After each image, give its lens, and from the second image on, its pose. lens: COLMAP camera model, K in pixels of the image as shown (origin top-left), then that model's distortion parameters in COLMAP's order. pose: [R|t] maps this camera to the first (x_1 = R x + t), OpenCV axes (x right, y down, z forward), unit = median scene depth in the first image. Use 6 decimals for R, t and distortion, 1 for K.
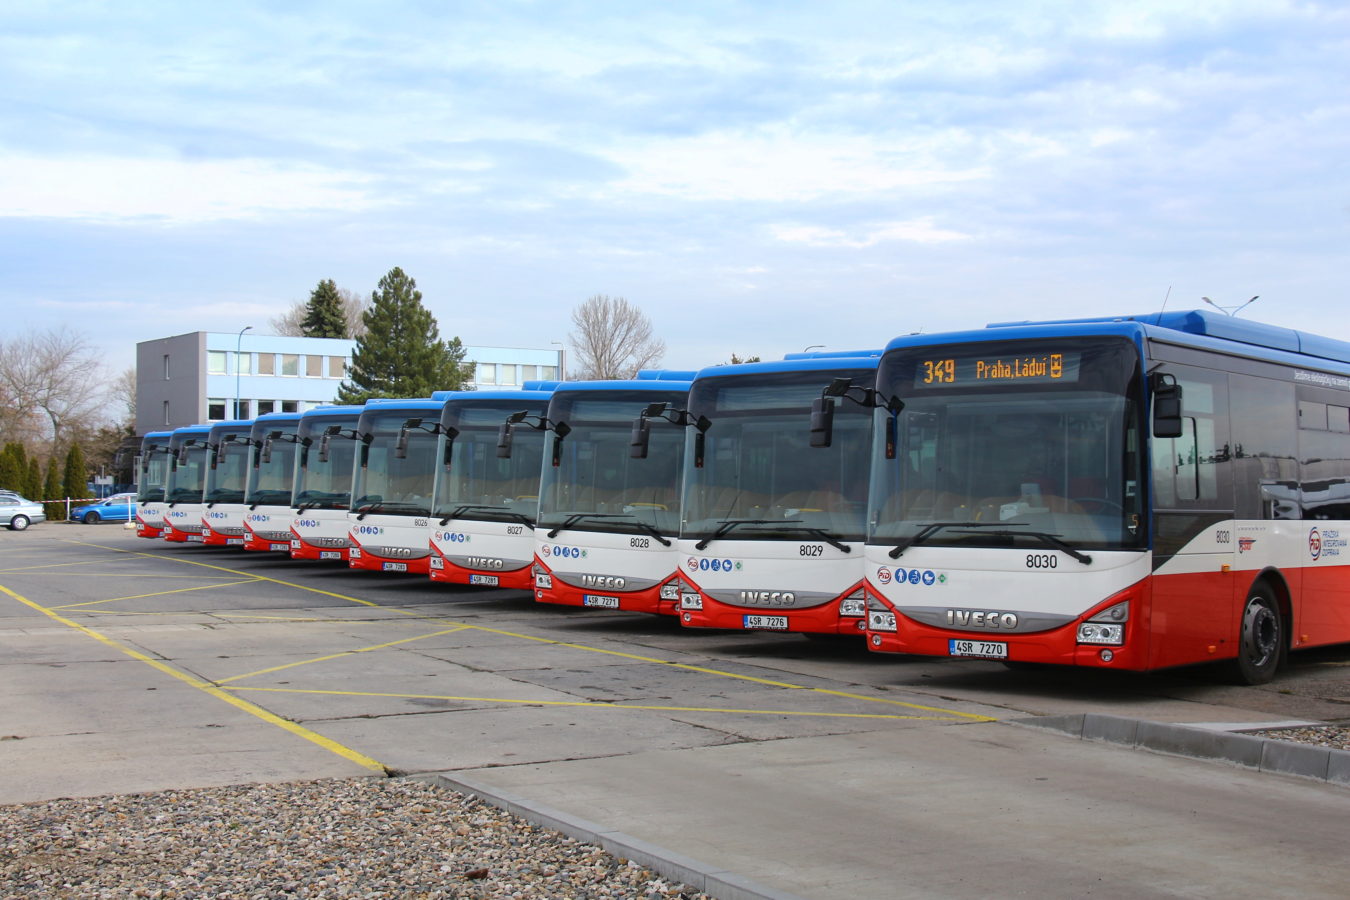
lens RADIAL K [[2739.7, 0, 674.1], [0, 2739.7, 448.9], [0, 0, 1]] dist [-0.086876, 0.000000]
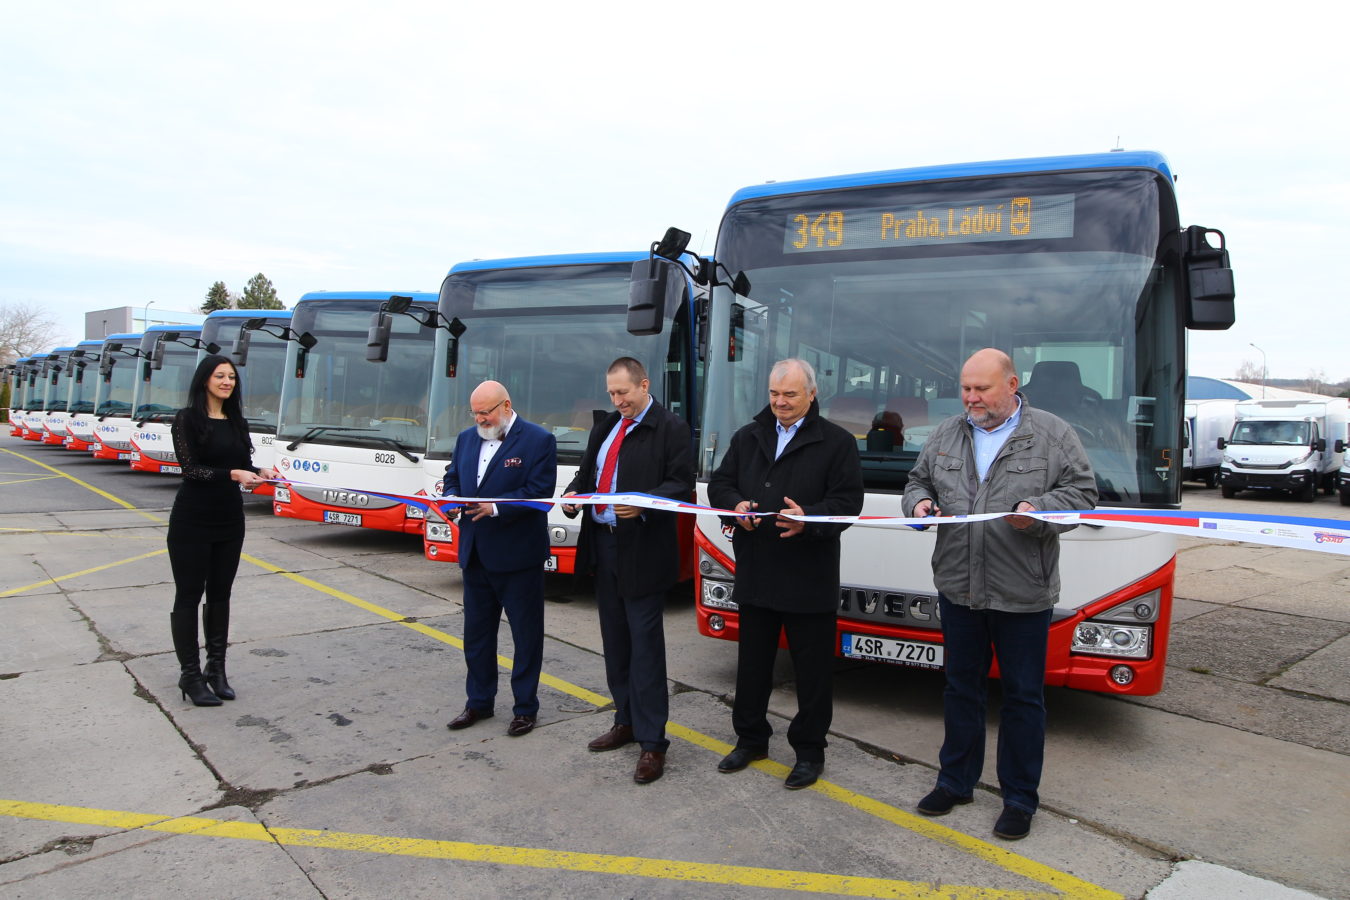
lens RADIAL K [[916.6, 0, 671.4], [0, 916.6, 453.5], [0, 0, 1]] dist [0.000784, 0.000645]
pose [[0.969057, 0.016787, 0.246264, 0.005463], [-0.028906, 0.998538, 0.045680, 0.015064], [-0.245137, -0.051385, 0.968126, 0.664005]]
